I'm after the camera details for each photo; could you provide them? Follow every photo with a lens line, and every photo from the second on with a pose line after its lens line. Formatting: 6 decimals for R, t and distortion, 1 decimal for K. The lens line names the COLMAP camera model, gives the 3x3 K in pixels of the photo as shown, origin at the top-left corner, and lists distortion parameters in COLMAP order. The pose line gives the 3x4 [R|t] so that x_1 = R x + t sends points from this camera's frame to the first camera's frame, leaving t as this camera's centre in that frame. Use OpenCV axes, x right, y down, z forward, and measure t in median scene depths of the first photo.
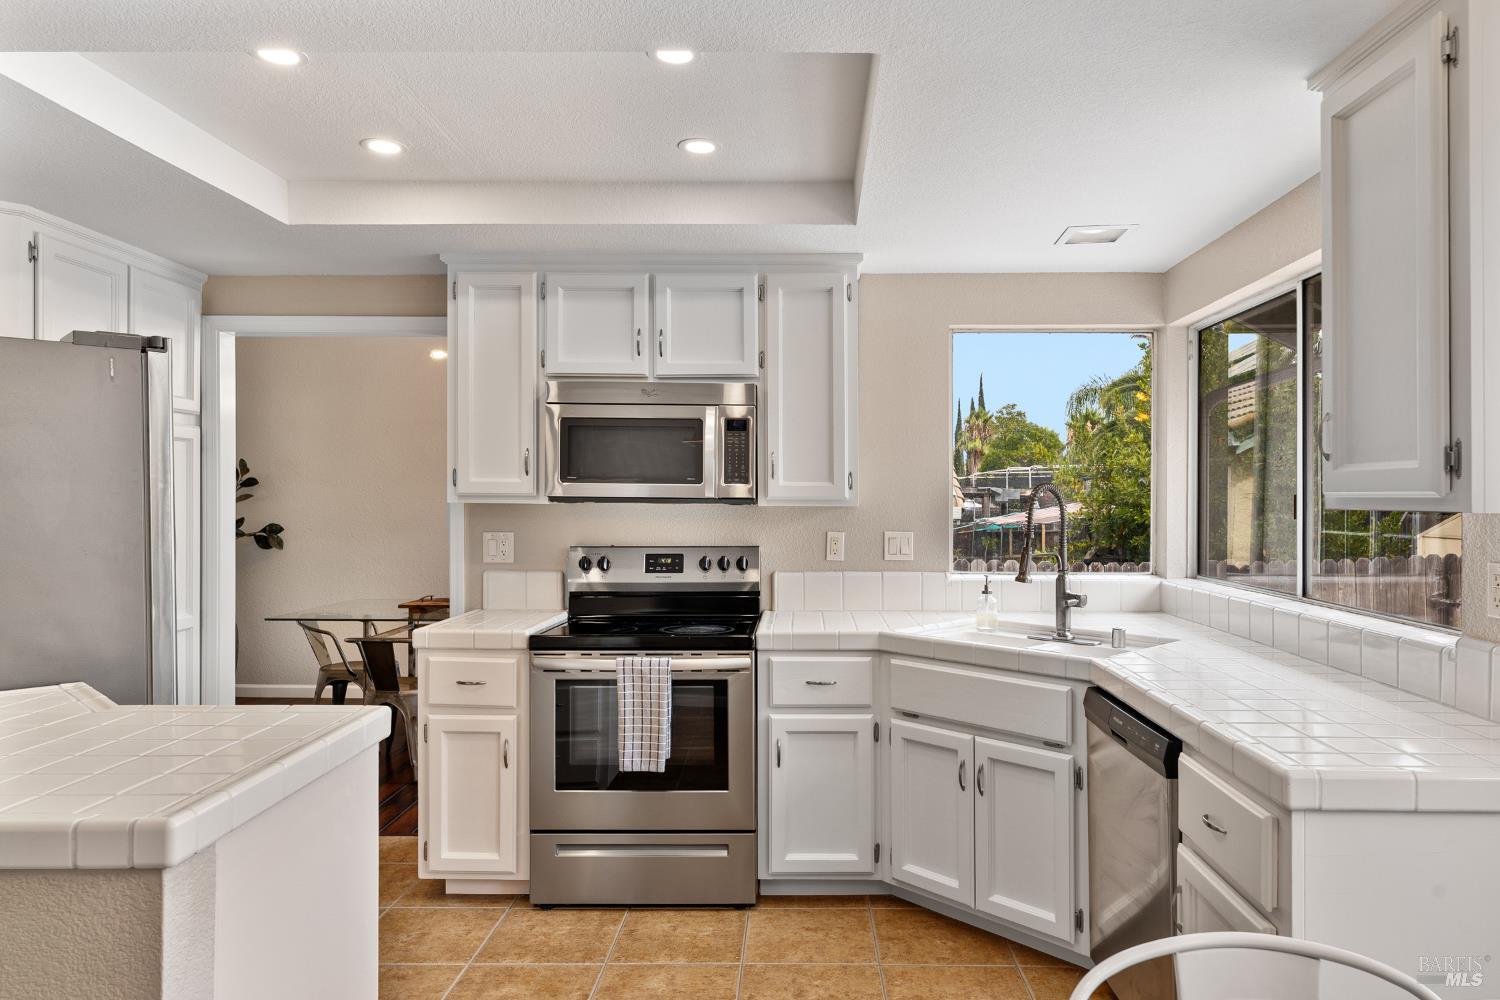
lens RADIAL K [[983.8, 0, 787.6], [0, 983.8, 498.3], [0, 0, 1]] dist [-0.000478, 0.006527]
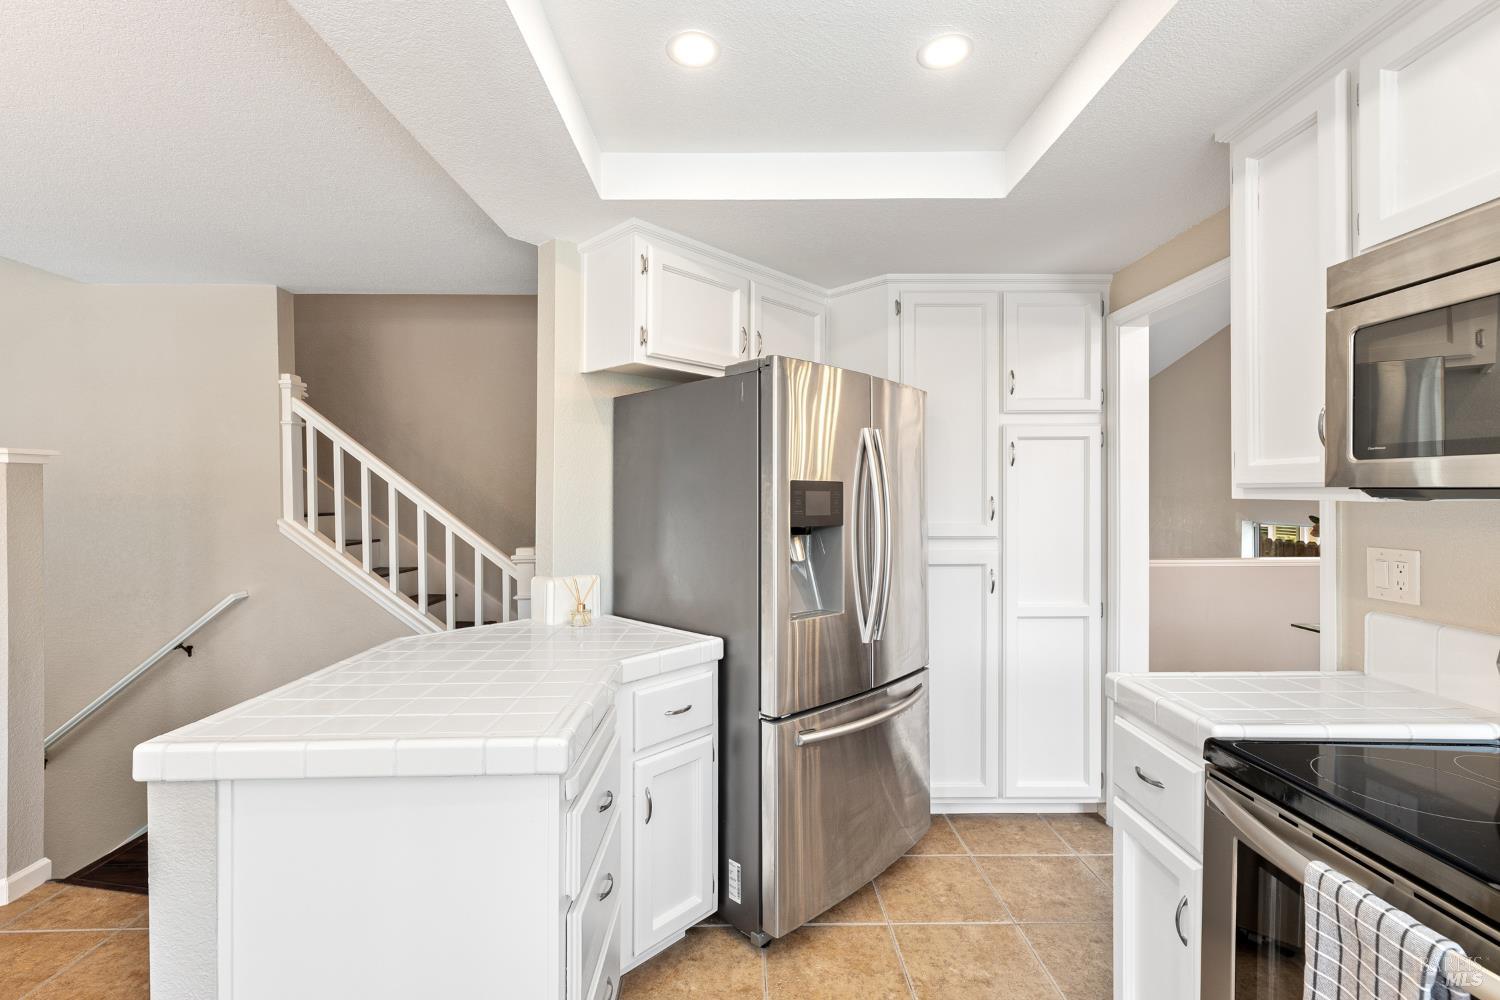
lens RADIAL K [[668.0, 0, 762.7], [0, 668.0, 492.1], [0, 0, 1]] dist [-0.000082, -0.000080]
pose [[0.019921, -0.006224, -0.999782, 0.105147], [0.005374, 0.999967, -0.006118, 0.001355], [0.999787, -0.005251, 0.019954, 0.686696]]
